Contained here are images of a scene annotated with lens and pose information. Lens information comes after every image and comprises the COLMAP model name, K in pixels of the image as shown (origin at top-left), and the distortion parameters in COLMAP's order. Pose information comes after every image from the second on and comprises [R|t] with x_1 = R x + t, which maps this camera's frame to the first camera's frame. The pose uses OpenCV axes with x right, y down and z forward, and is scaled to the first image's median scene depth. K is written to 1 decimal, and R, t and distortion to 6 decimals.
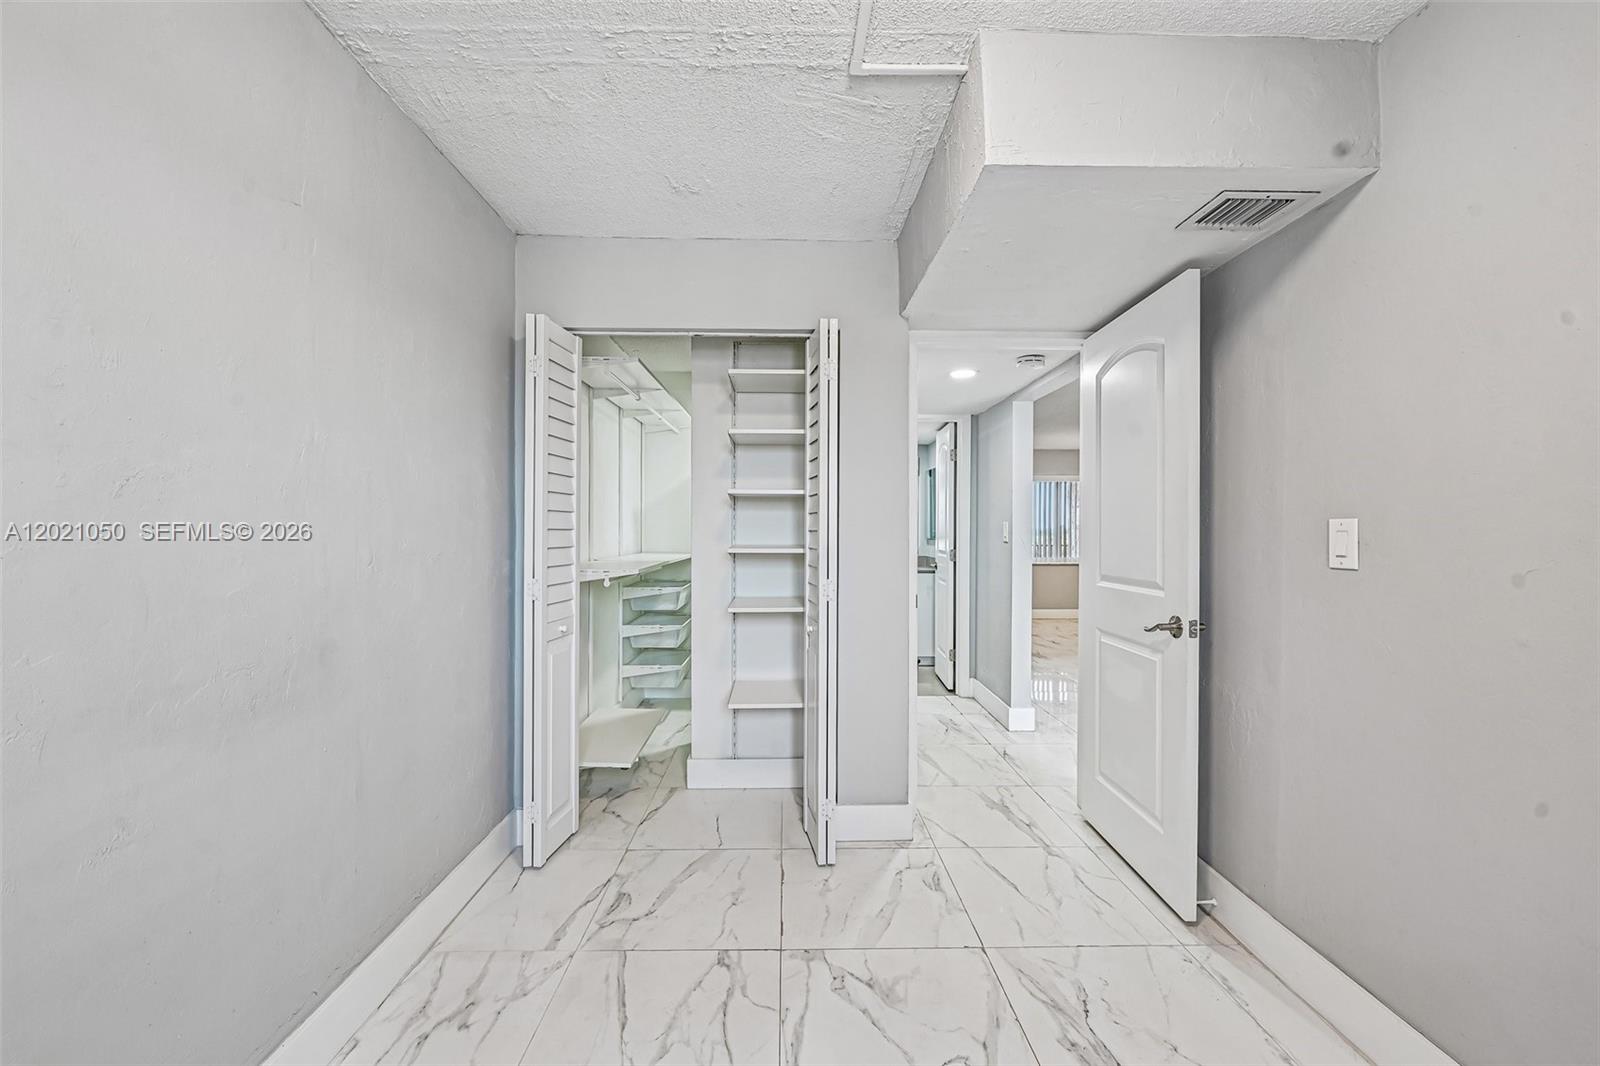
lens RADIAL K [[655.2, 0, 796.3], [0, 655.2, 527.5], [0, 0, 1]] dist [-0.001493, -0.000707]
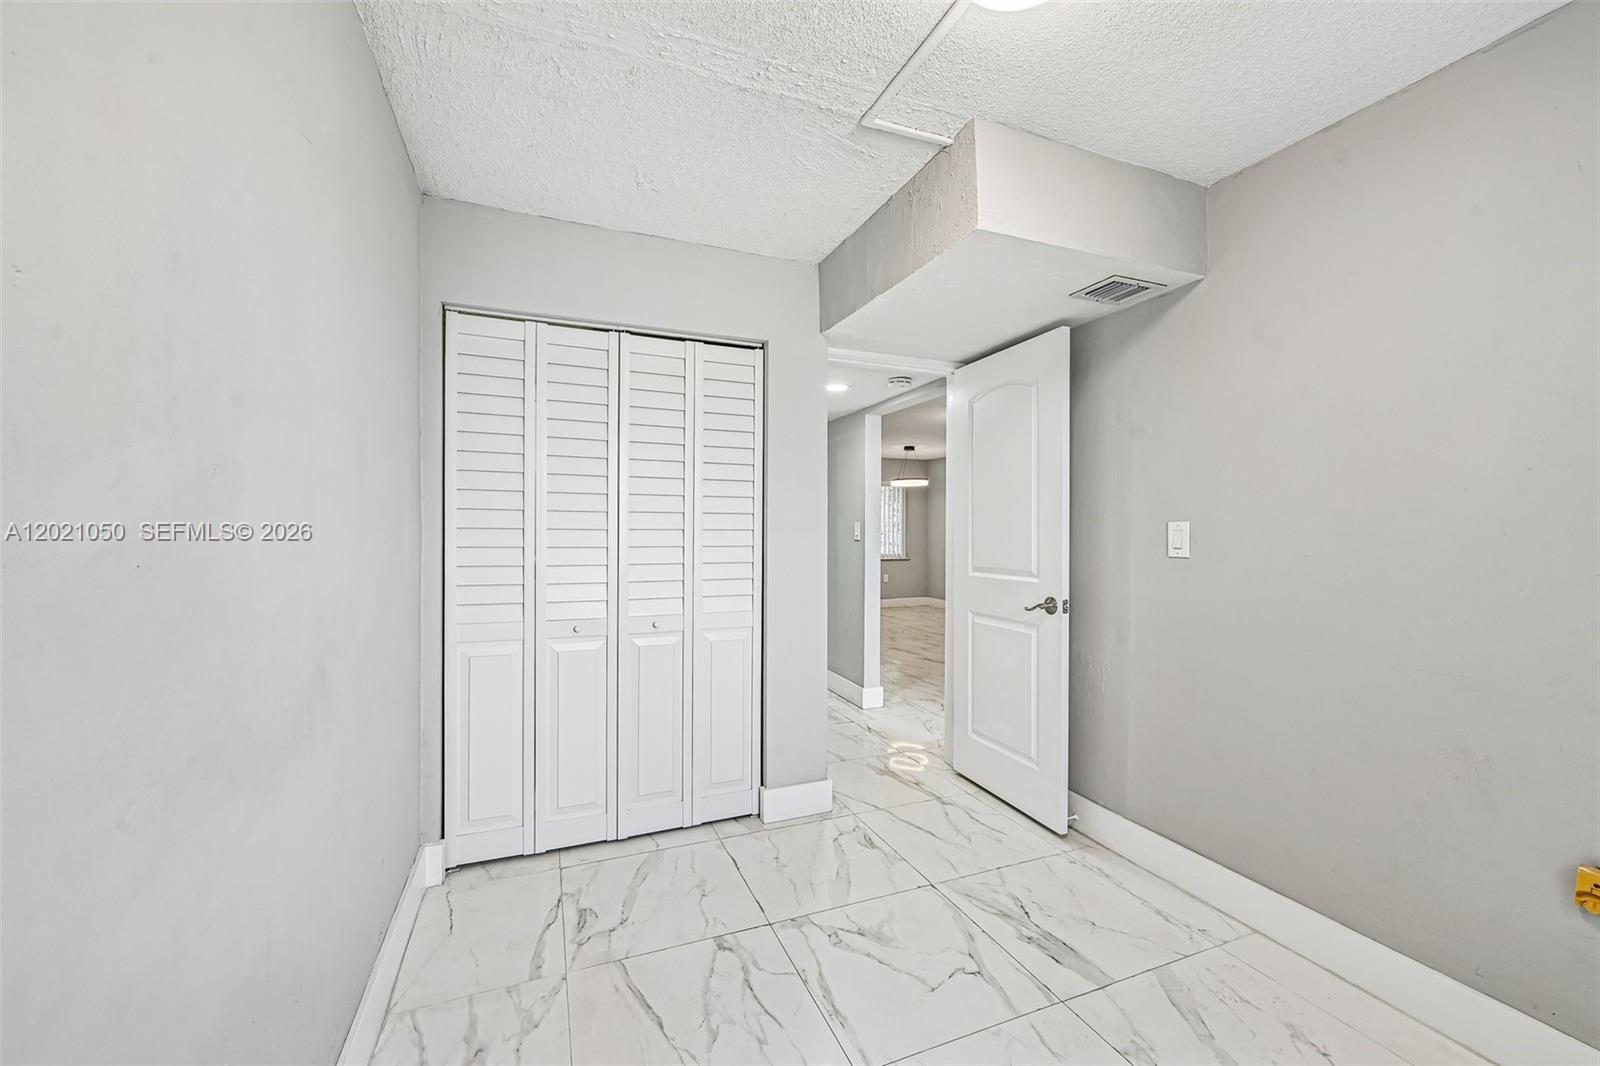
lens RADIAL K [[654.4, 0, 812.0], [0, 654.4, 528.5], [0, 0, 1]] dist [0.000572, 0.000016]
pose [[0.930231, 0.000107, 0.366975, -0.330034], [-0.001278, 0.999995, 0.002946, -0.001540], [-0.366973, -0.003209, 0.930226, -0.012520]]
